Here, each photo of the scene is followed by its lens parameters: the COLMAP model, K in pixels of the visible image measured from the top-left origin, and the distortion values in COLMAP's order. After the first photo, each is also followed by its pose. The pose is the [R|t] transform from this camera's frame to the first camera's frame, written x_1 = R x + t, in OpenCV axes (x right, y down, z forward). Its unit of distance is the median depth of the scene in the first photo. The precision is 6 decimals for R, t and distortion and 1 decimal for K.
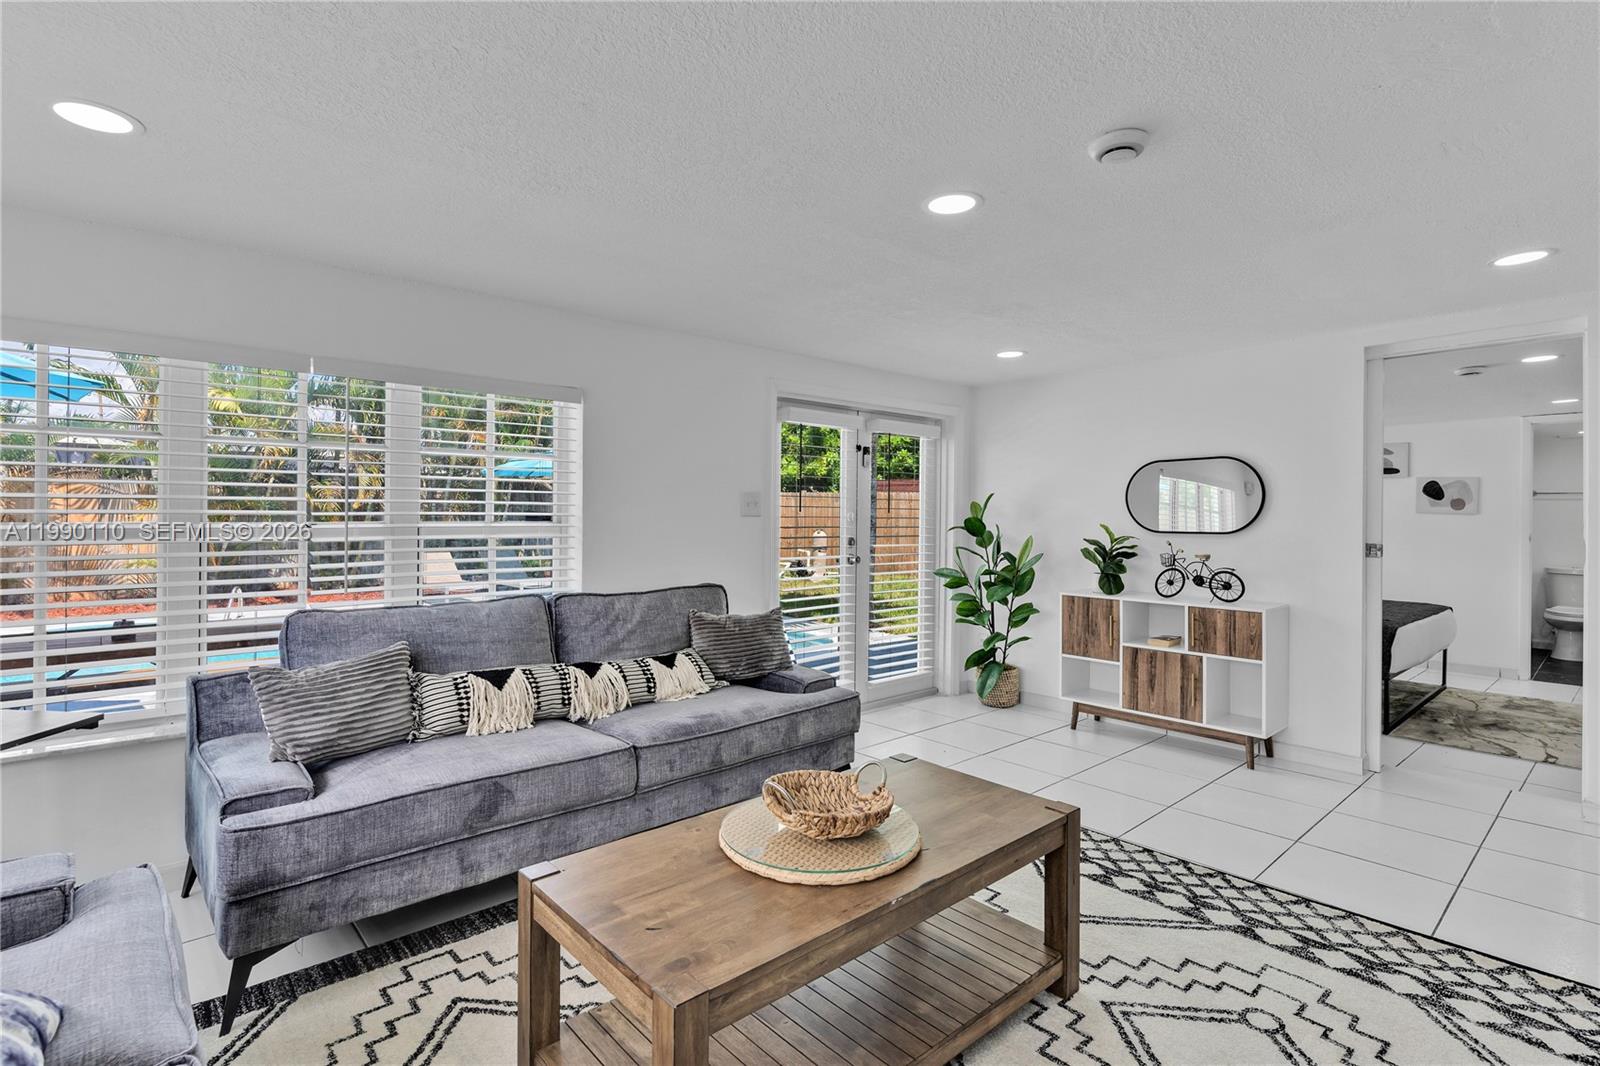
lens RADIAL K [[773.9, 0, 806.0], [0, 773.9, 520.4], [0, 0, 1]] dist [0.000584, -0.000052]
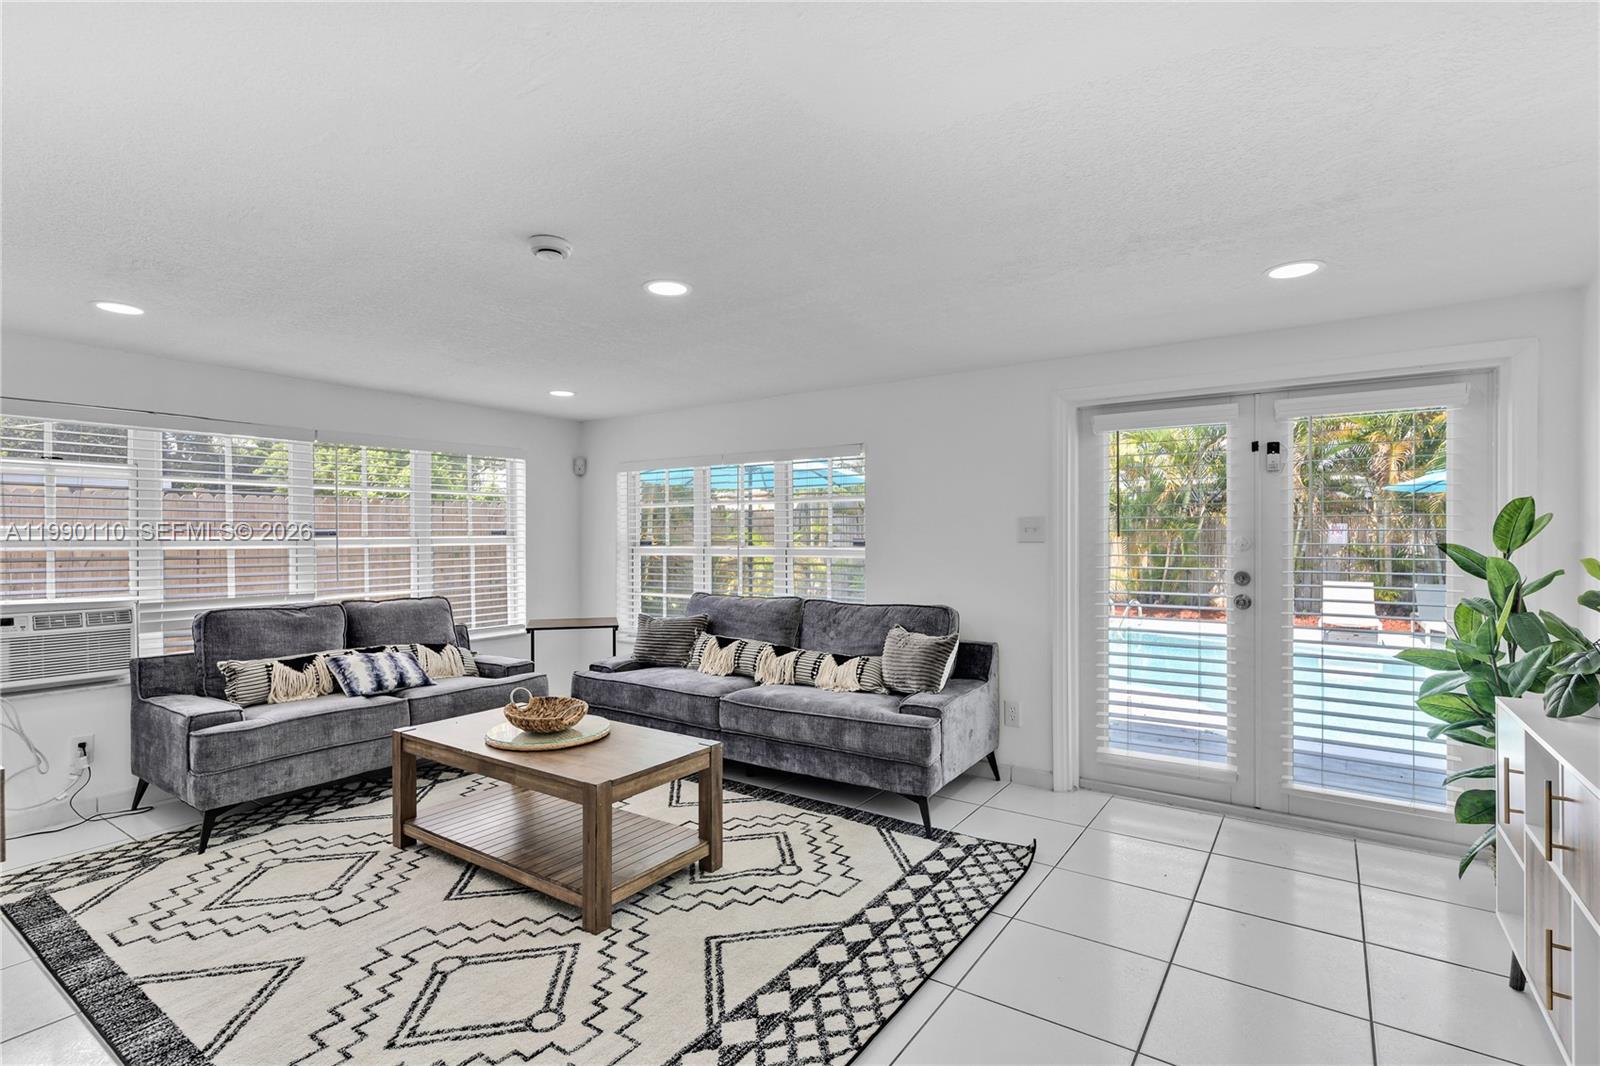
lens RADIAL K [[773.9, 0, 800.0], [0, 773.9, 536.2], [0, 0, 1]] dist [0.000584, -0.000052]
pose [[0.224181, -0.008342, -0.974512, 1.411221], [-0.002835, 0.999954, -0.009212, -0.006008], [0.974543, 0.004828, 0.224147, 0.910100]]
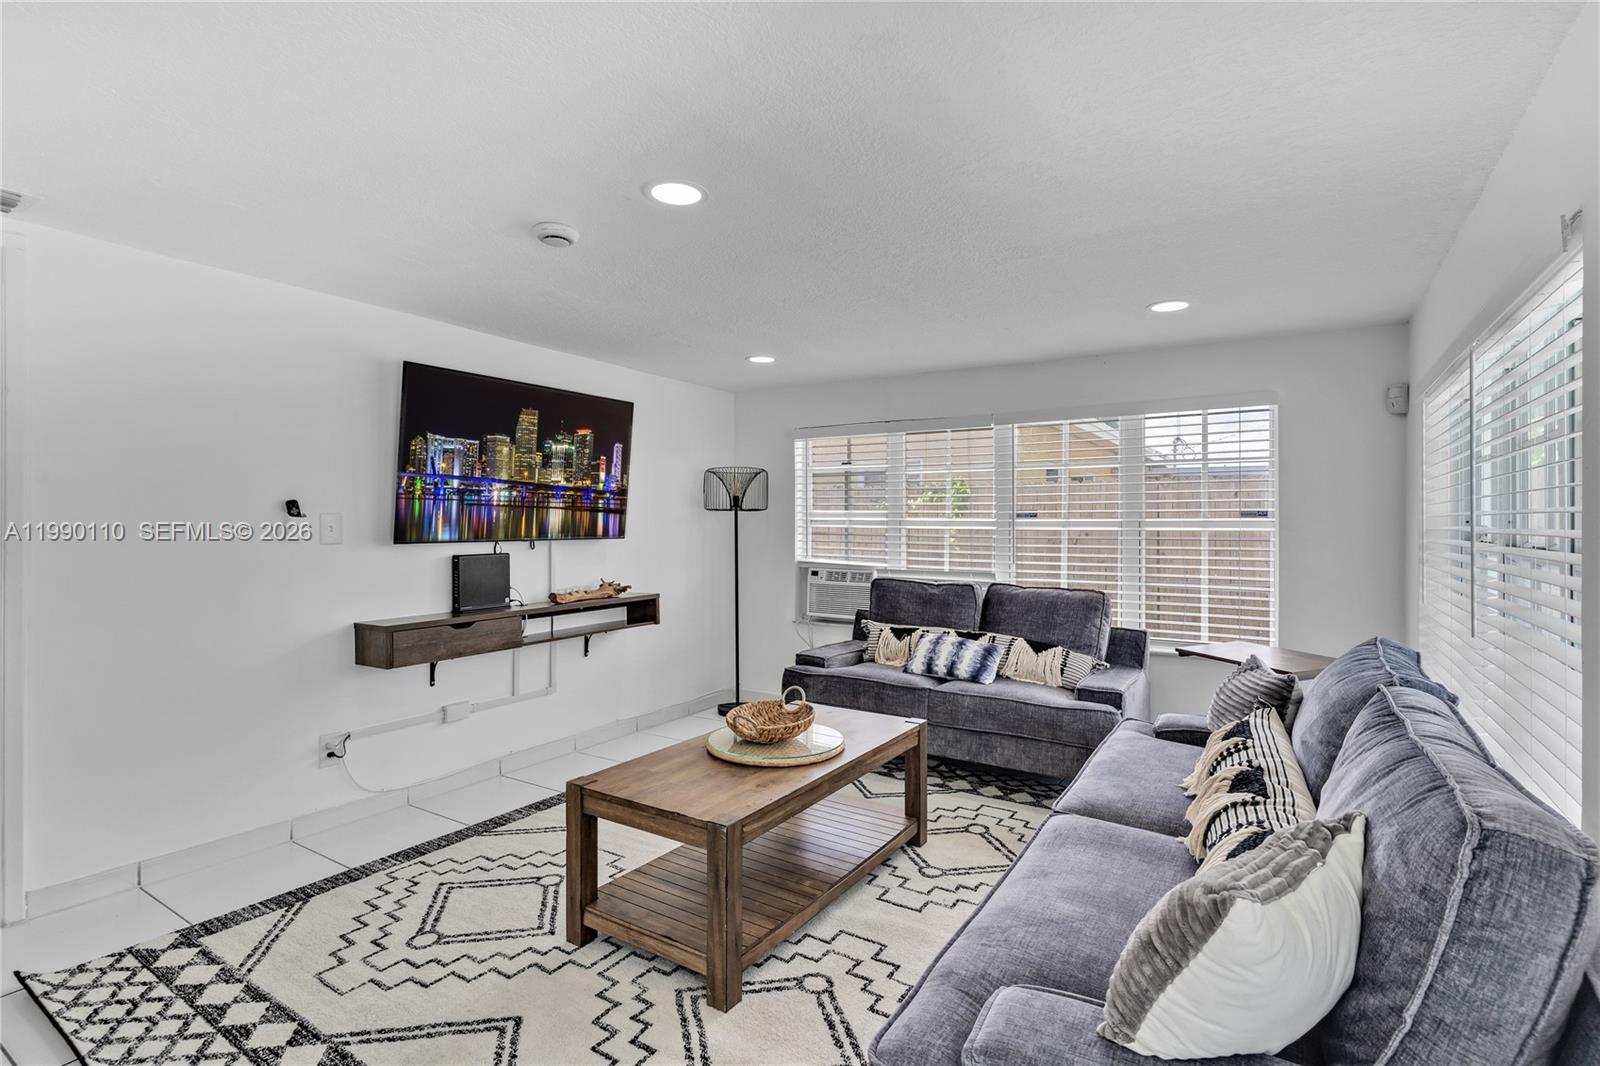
lens RADIAL K [[773.9, 0, 802.2], [0, 773.9, 523.1], [0, 0, 1]] dist [0.000584, -0.000052]
pose [[-0.968455, -0.008243, -0.249053, 0.267927], [-0.011565, 0.999863, 0.011882, -0.023824], [0.248921, 0.014387, -0.968417, 1.916050]]
